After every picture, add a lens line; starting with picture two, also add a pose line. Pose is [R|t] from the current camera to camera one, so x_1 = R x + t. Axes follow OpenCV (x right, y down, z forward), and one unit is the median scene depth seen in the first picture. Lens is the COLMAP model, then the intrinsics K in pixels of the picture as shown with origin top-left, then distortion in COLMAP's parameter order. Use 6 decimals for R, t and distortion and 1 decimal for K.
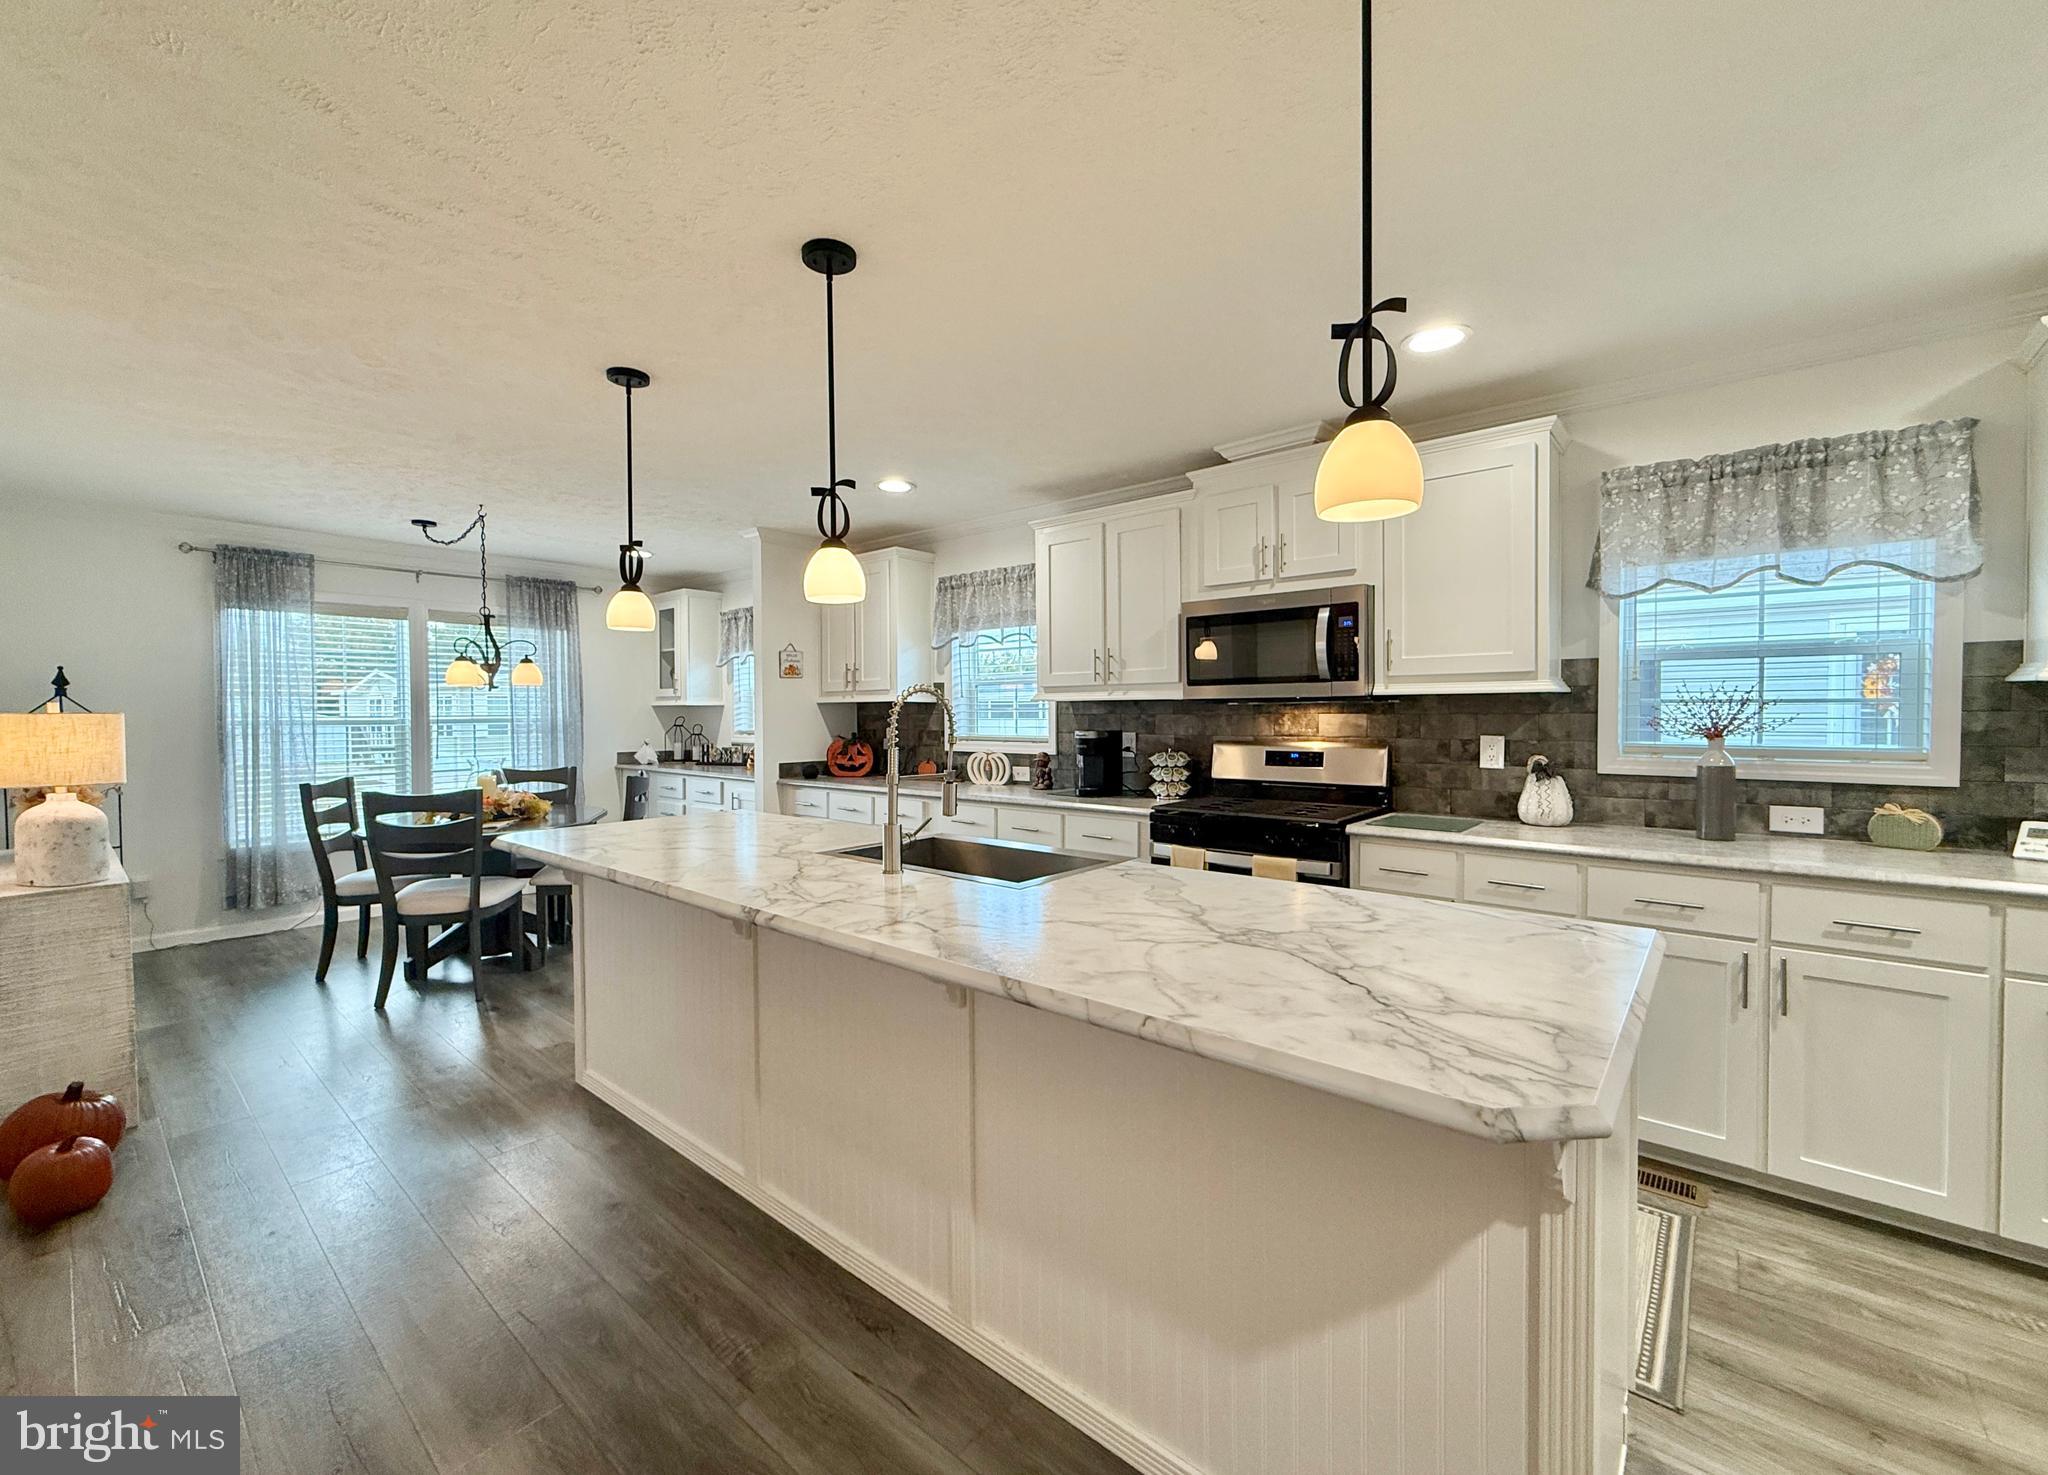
lens RADIAL K [[835.6, 0, 1022.5], [0, 835.6, 731.6], [0, 0, 1]] dist [-0.001302, 0.000105]
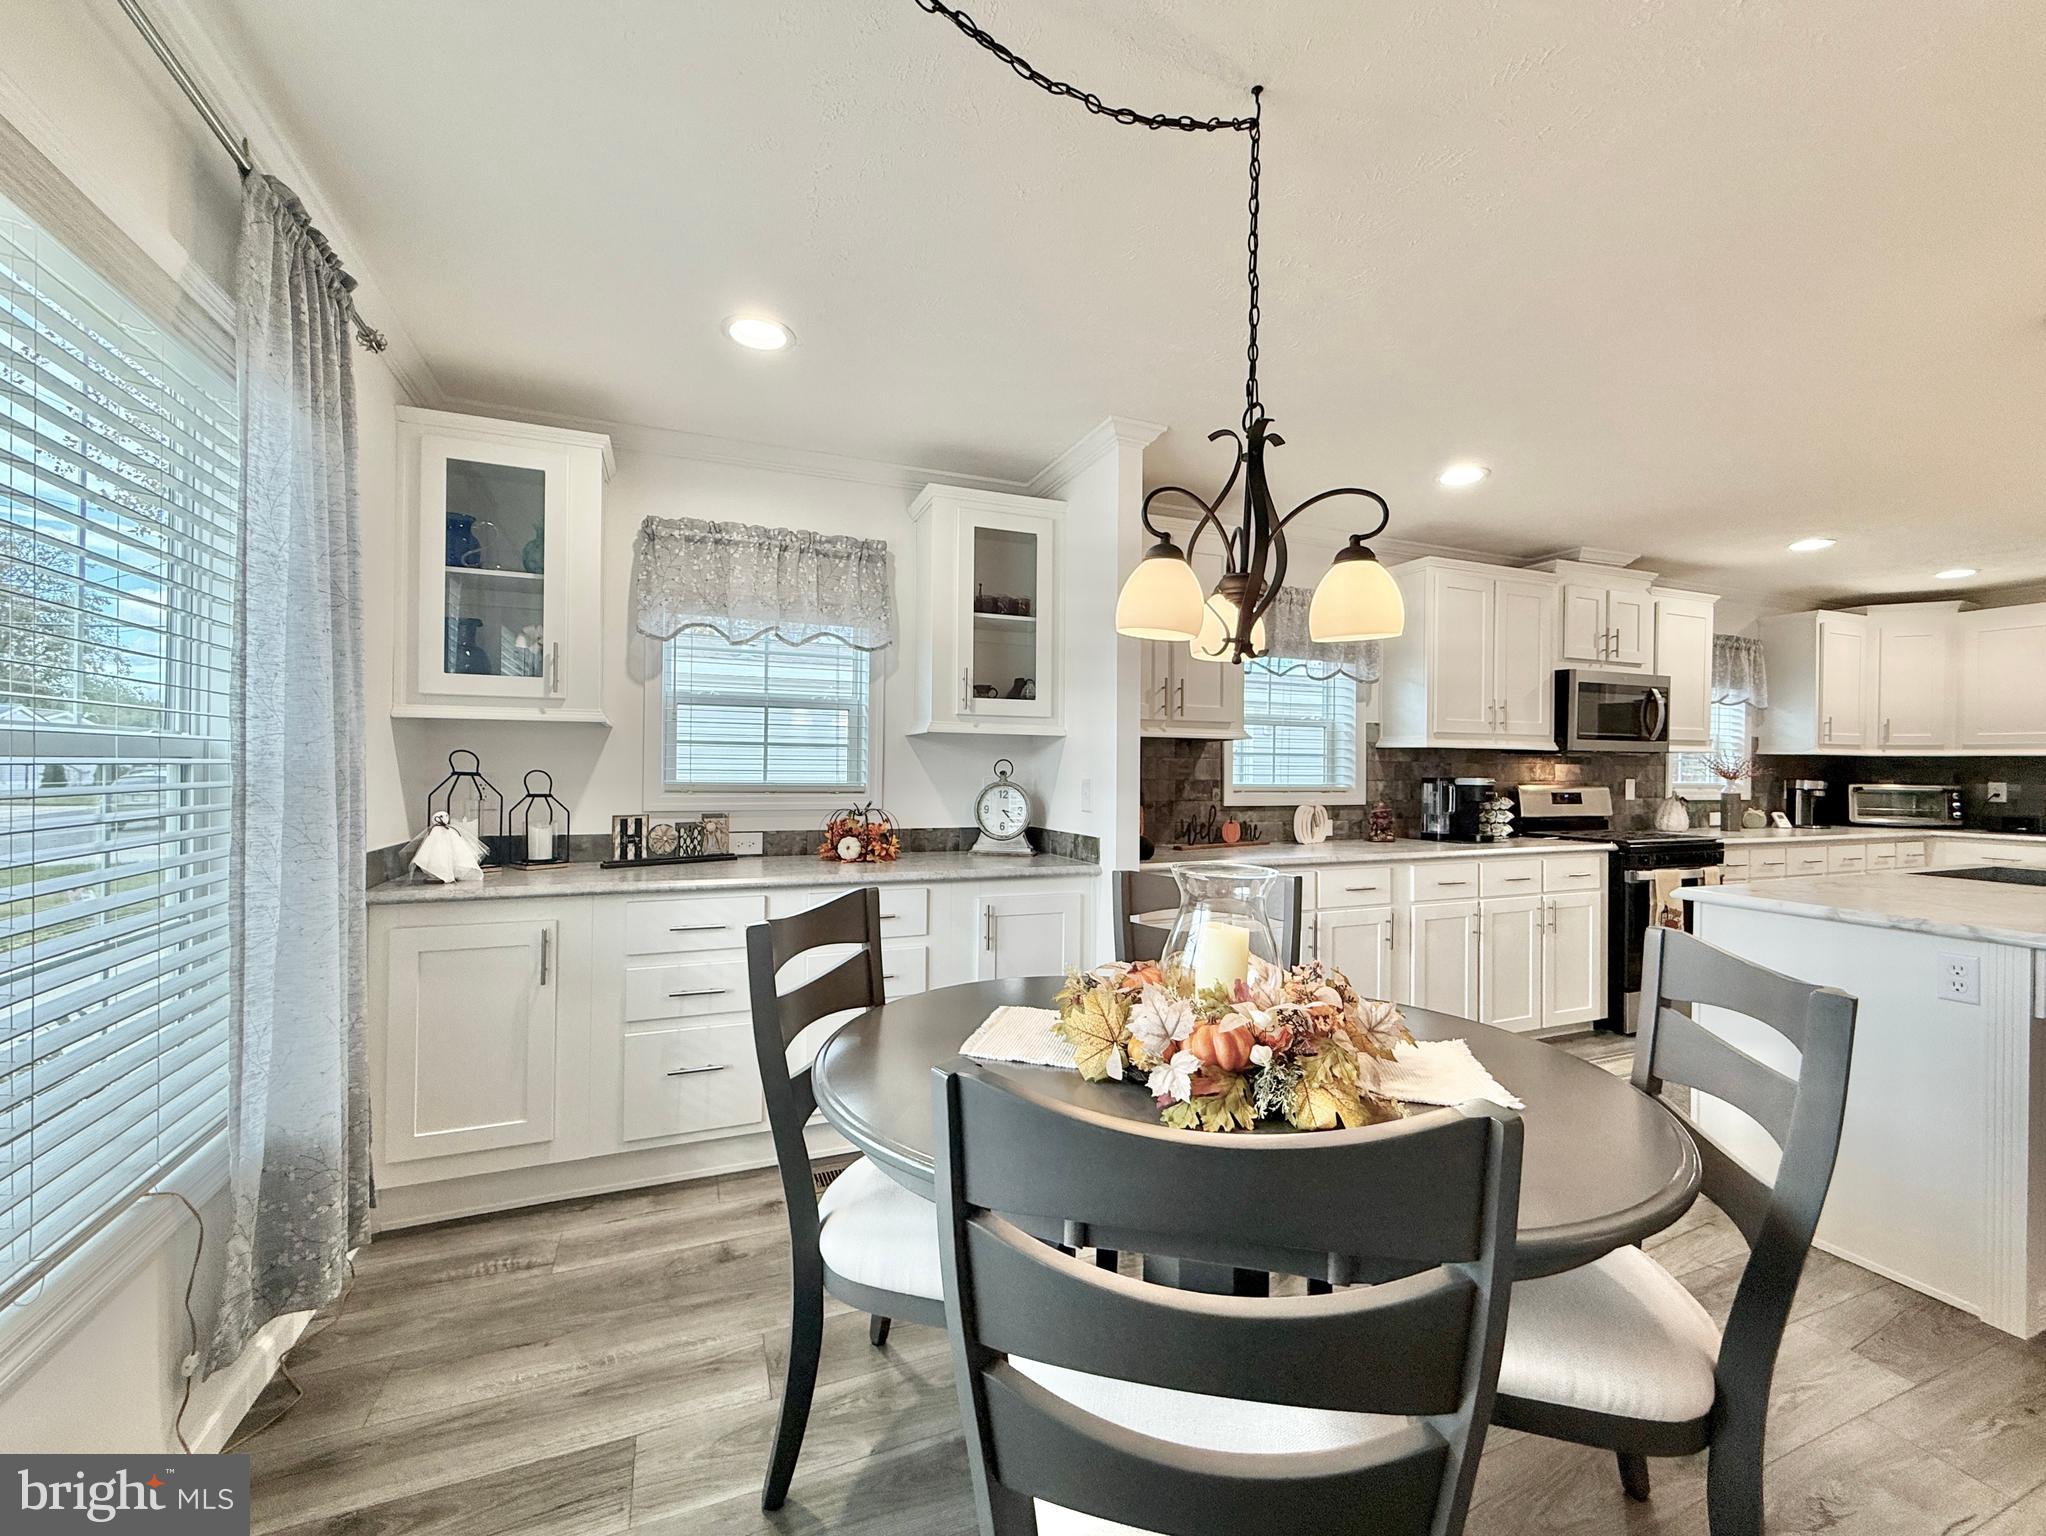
lens RADIAL K [[835.5, 0, 1015.5], [0, 835.5, 753.2], [0, 0, 1]] dist [0.001806, 0.000814]
pose [[0.455671, 0.016672, 0.889992, -0.928438], [0.004396, 0.999770, -0.020979, -0.010382], [-0.890137, 0.013472, 0.455493, 0.883310]]
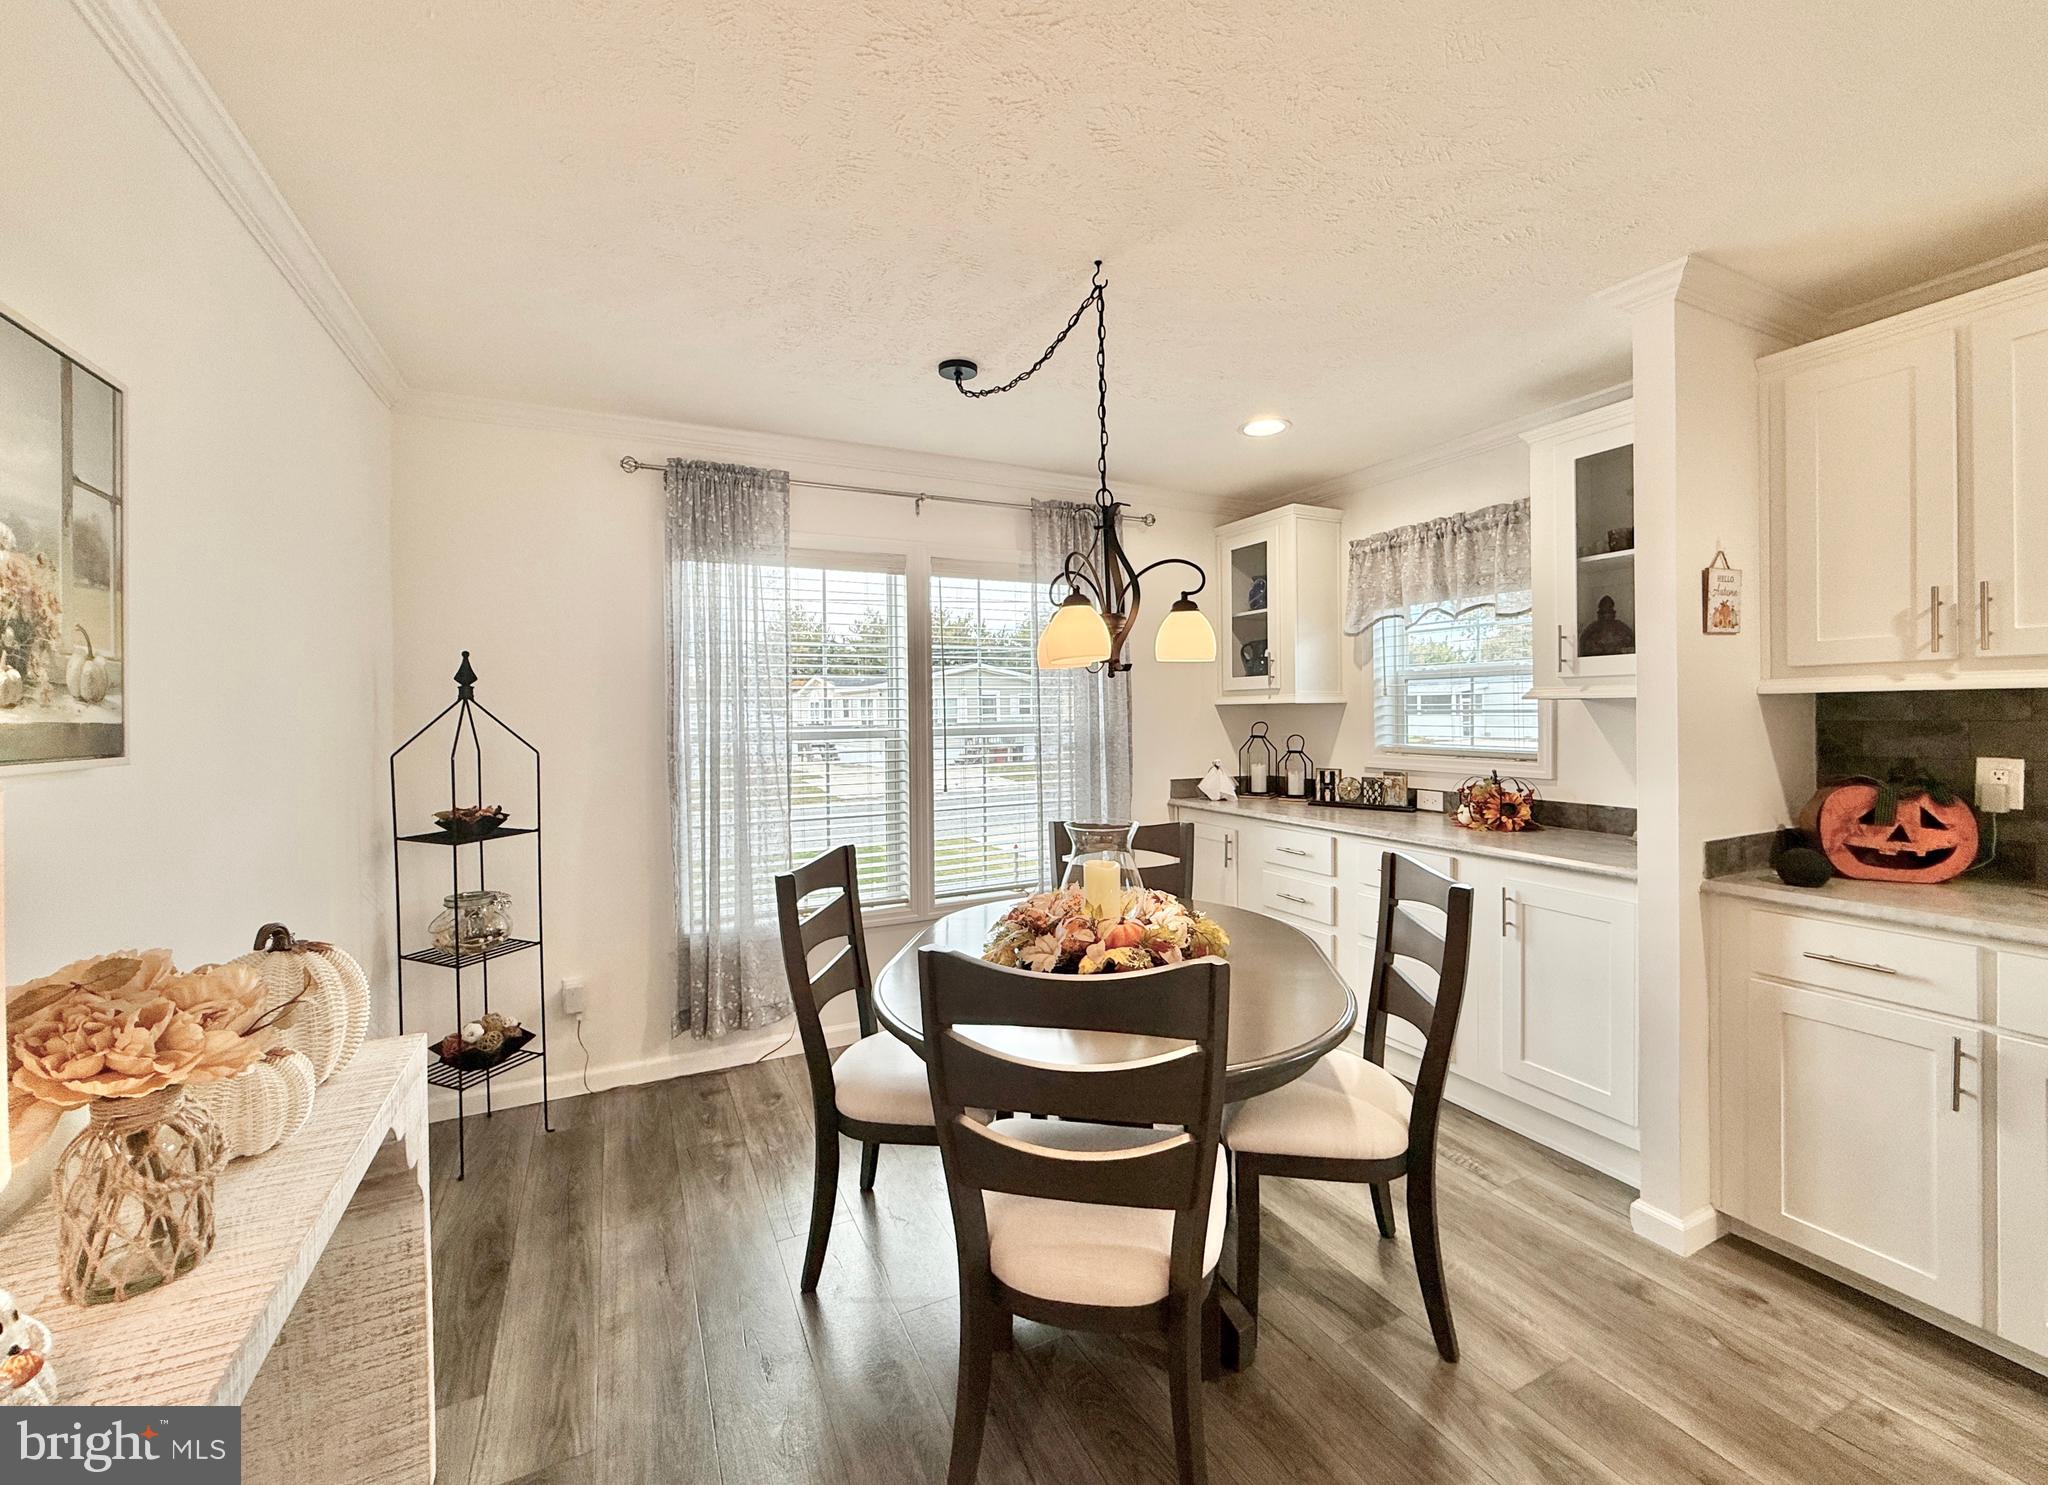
lens RADIAL K [[835.6, 0, 1021.6], [0, 835.6, 717.1], [0, 0, 1]] dist [-0.001302, 0.000105]
pose [[0.916881, -0.005131, -0.399128, -0.477041], [-0.000169, 0.999912, -0.013244, -0.019254], [0.399161, 0.012210, 0.916799, 0.539062]]
